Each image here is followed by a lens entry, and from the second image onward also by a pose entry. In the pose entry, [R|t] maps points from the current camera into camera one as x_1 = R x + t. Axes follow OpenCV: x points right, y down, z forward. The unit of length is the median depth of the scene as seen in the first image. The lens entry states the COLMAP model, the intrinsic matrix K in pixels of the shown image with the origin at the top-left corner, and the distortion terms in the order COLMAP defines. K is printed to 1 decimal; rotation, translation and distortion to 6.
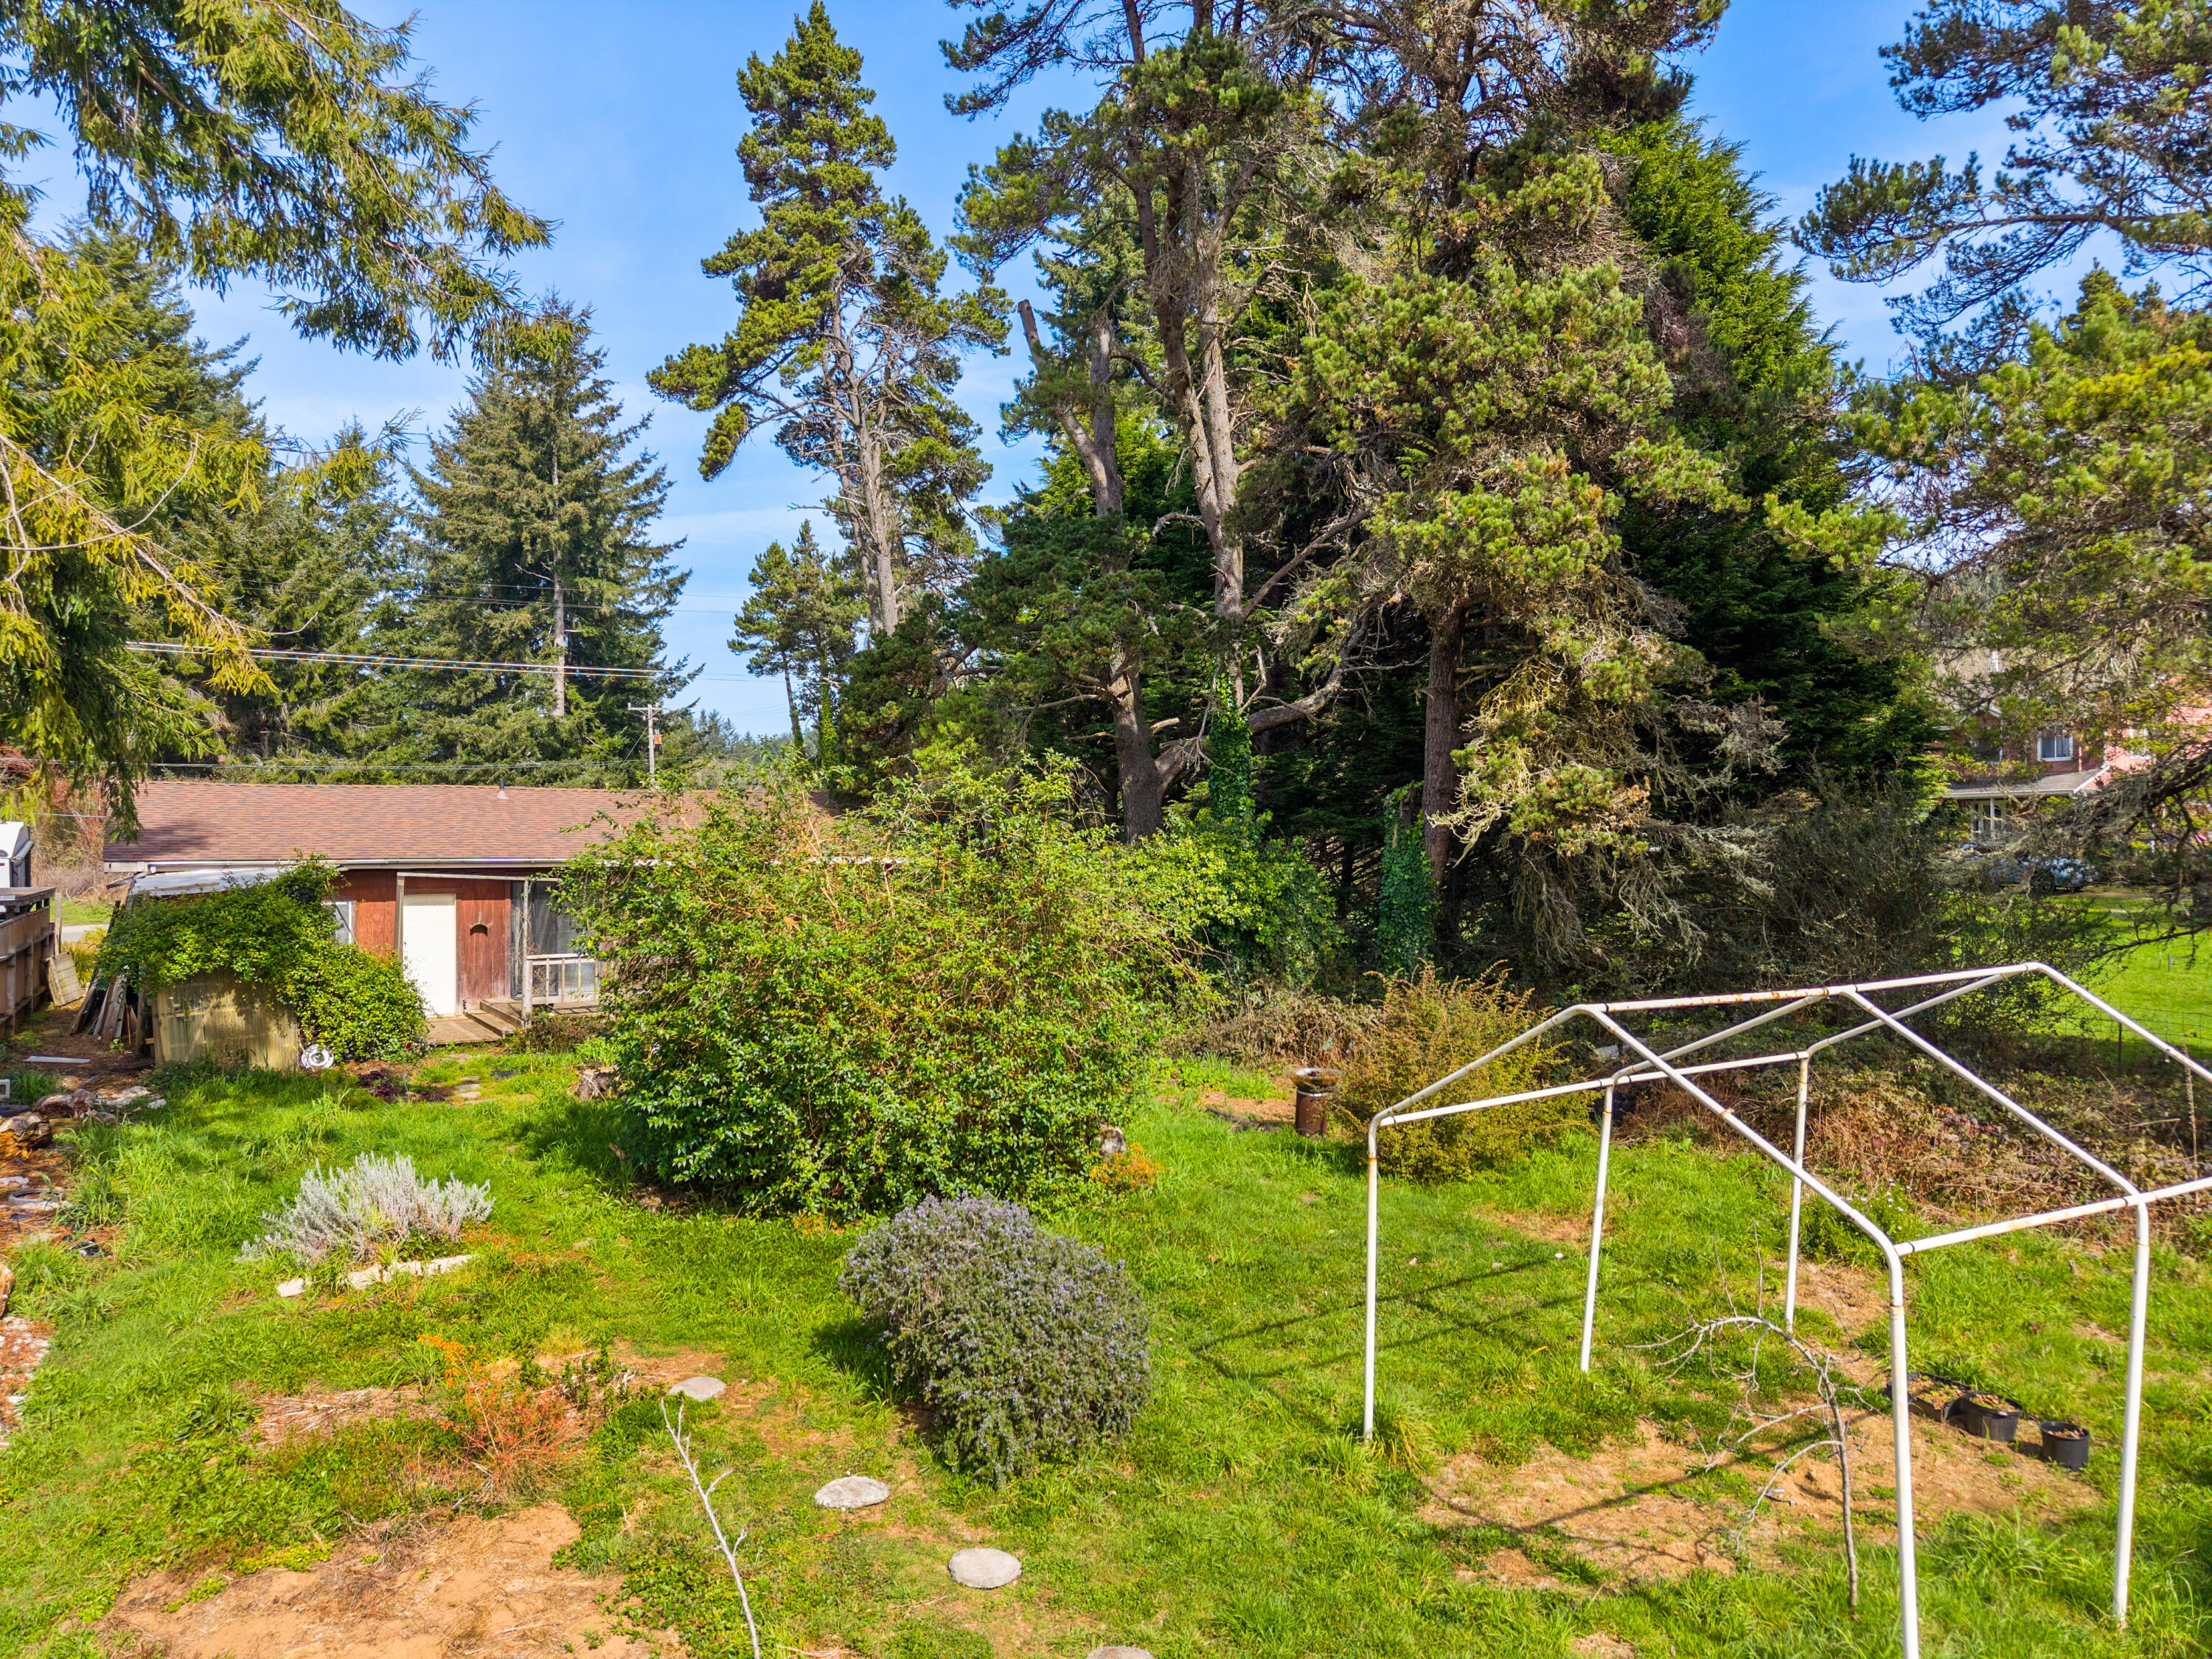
lens RADIAL K [[1480.4, 0, 1107.7], [0, 1480.4, 853.0], [0, 0, 1]] dist [0.028221, -0.025048]
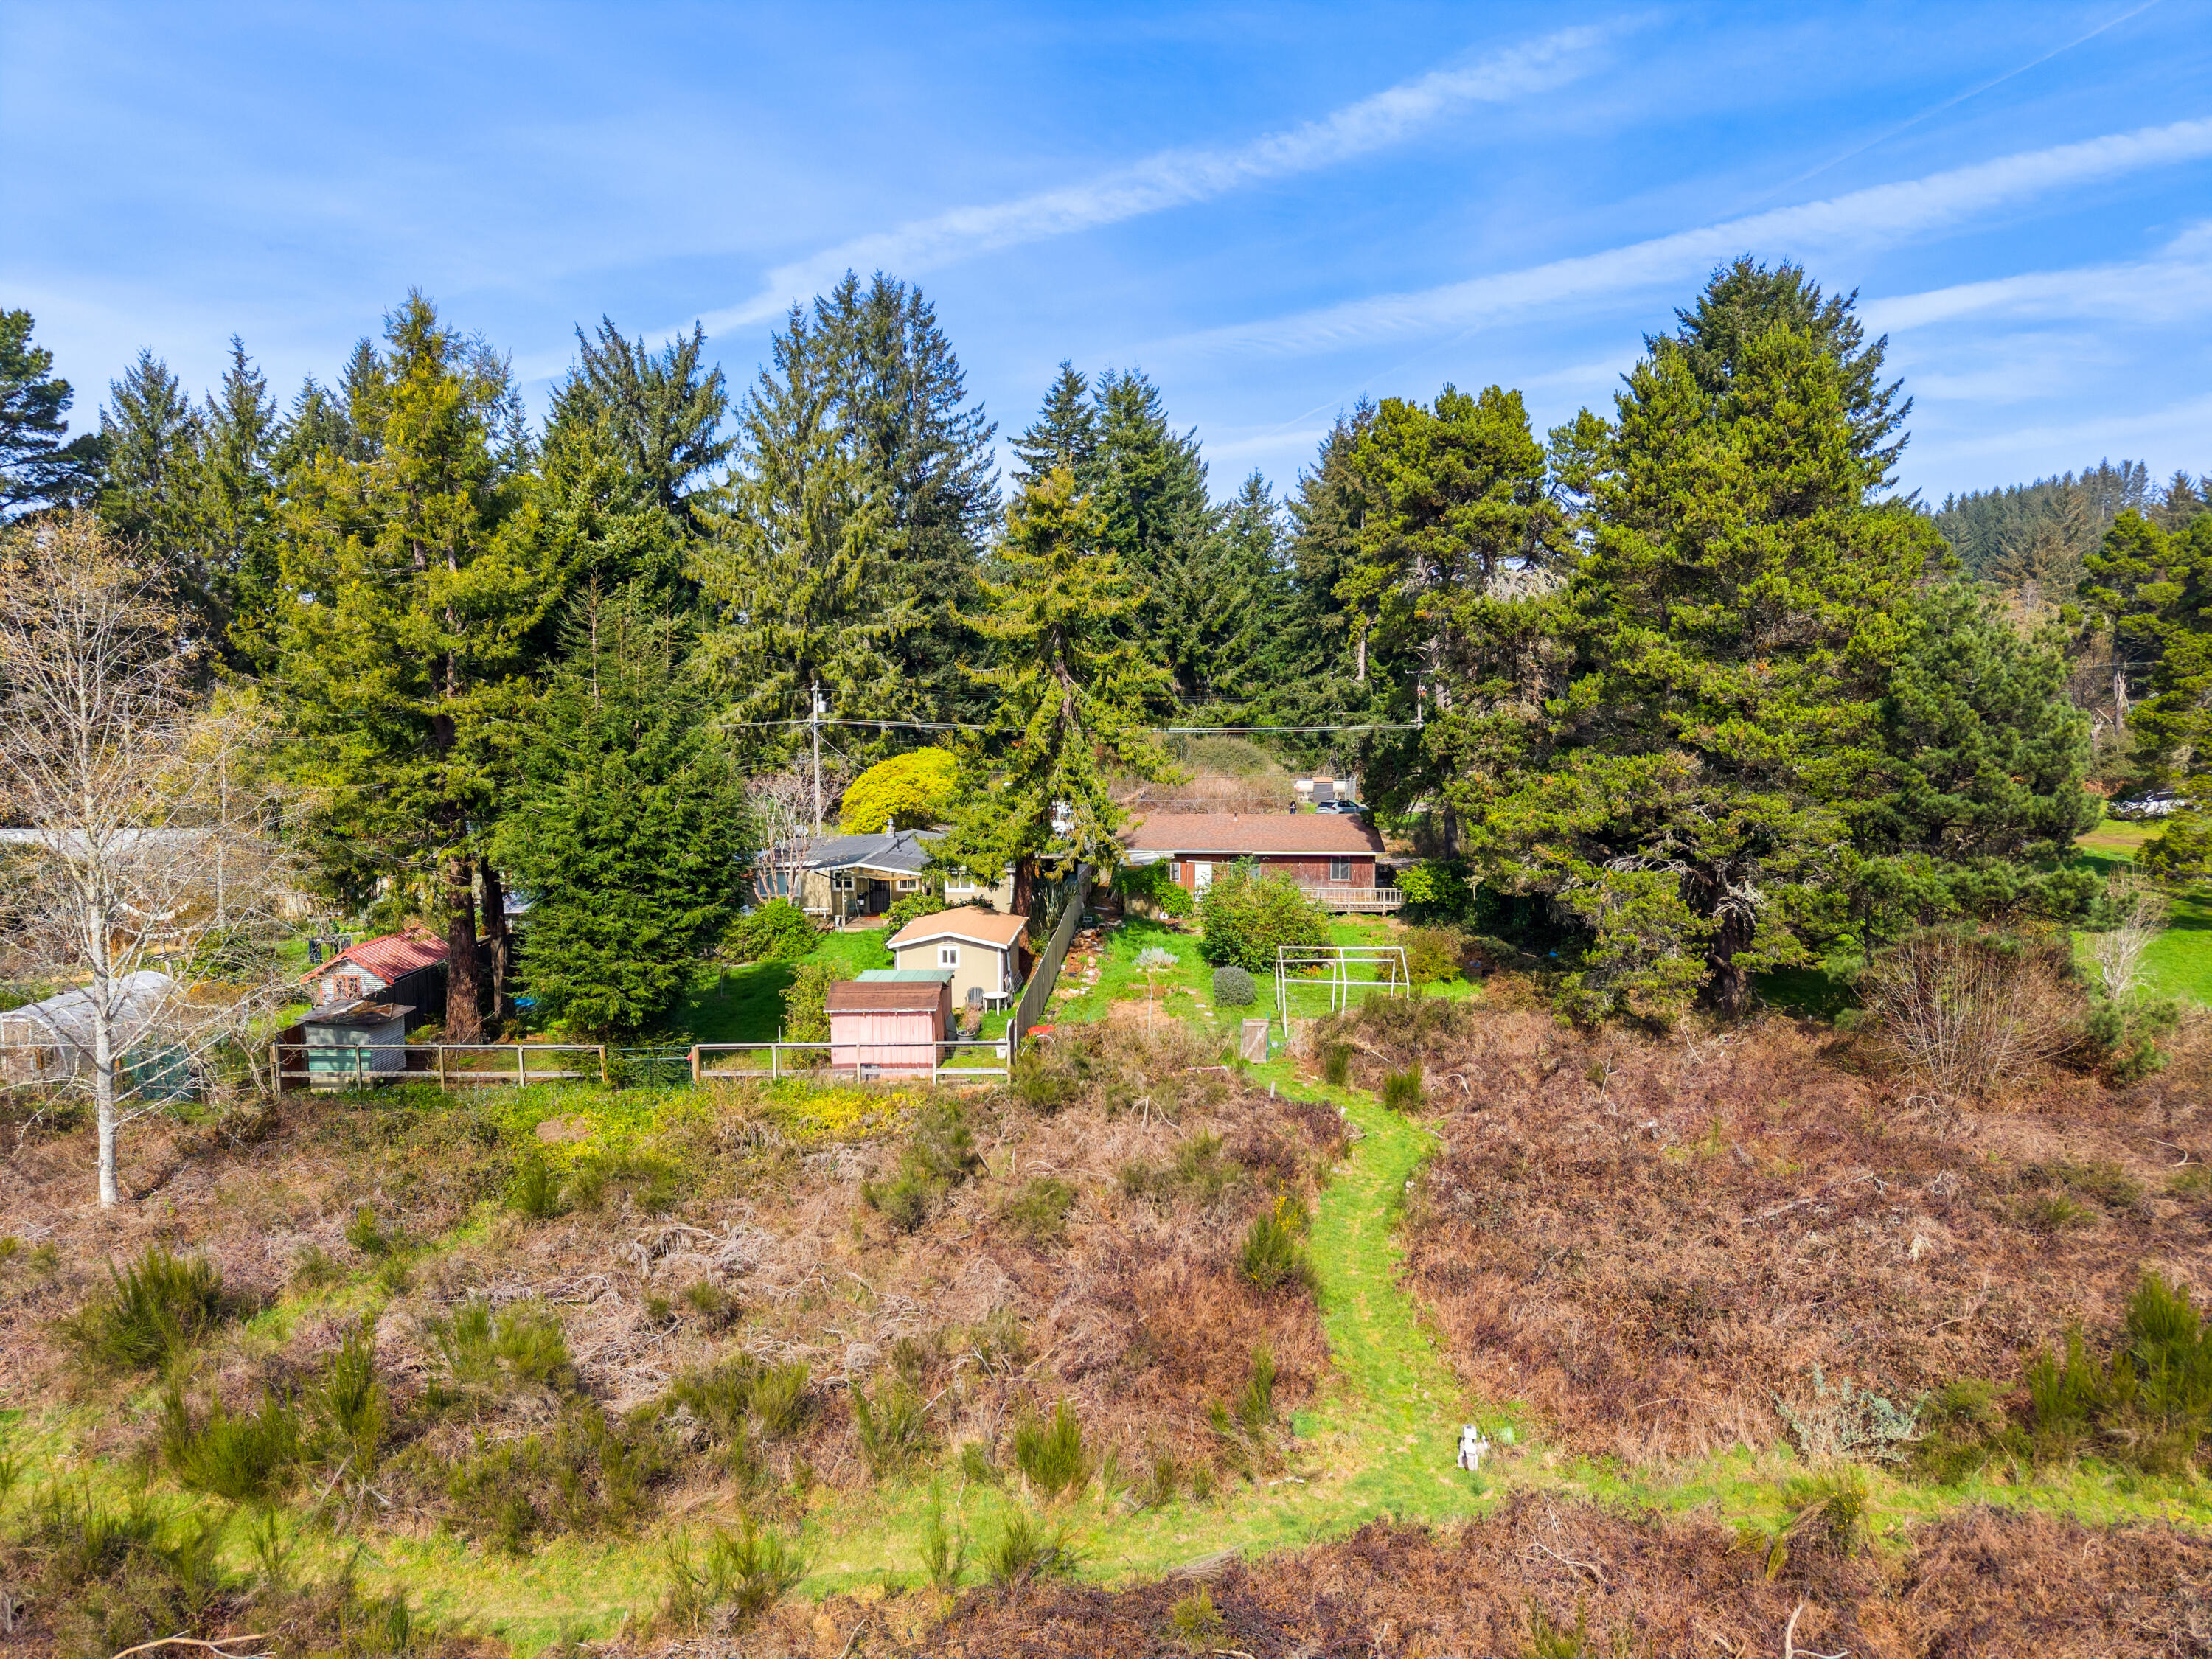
lens RADIAL K [[1480.4, 0, 1107.7], [0, 1480.4, 853.0], [0, 0, 1]] dist [0.028221, -0.025048]
pose [[0.822982, 0.073322, -0.563316, 0.313007], [-0.005212, 0.992568, 0.121580, -0.103829], [0.568044, -0.097122, 0.817248, -0.453183]]
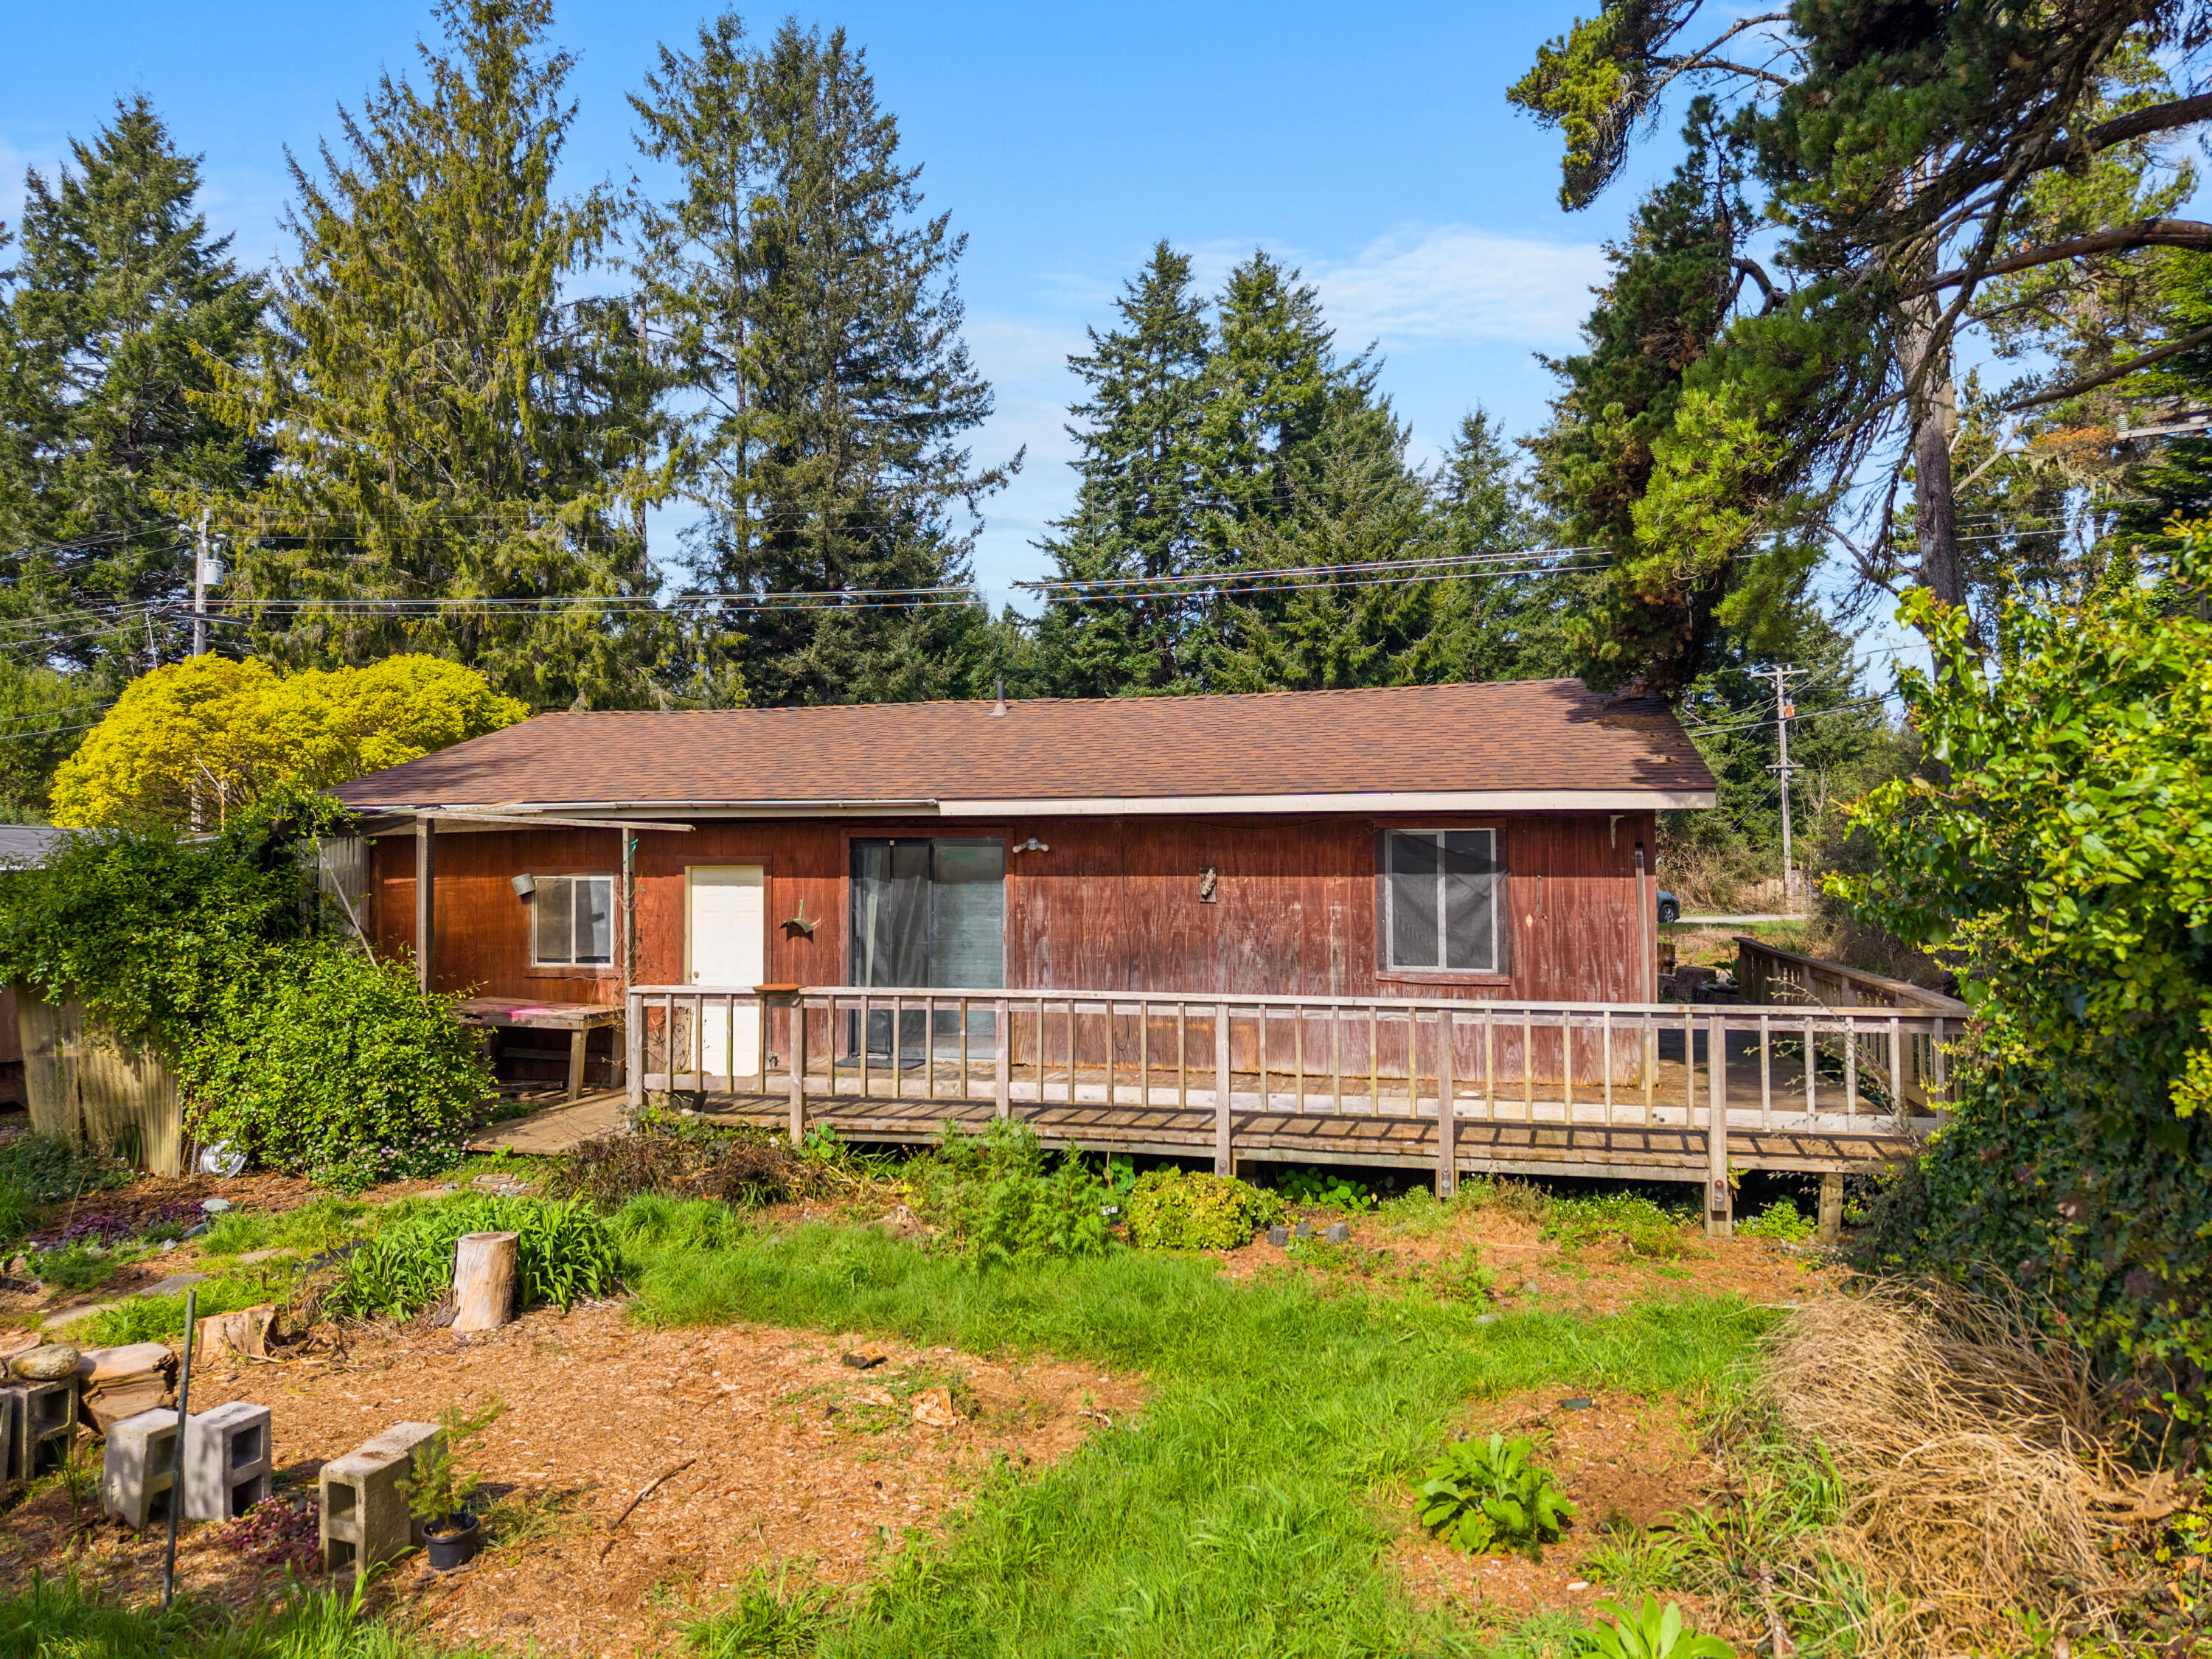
lens RADIAL K [[1480.4, 0, 1107.7], [0, 1480.4, 853.0], [0, 0, 1]] dist [0.028221, -0.025048]
pose [[0.689707, -0.008316, -0.724040, 0.015090], [-0.001405, 0.999917, -0.012823, 0.009045], [0.724087, 0.009862, 0.689638, 0.219208]]
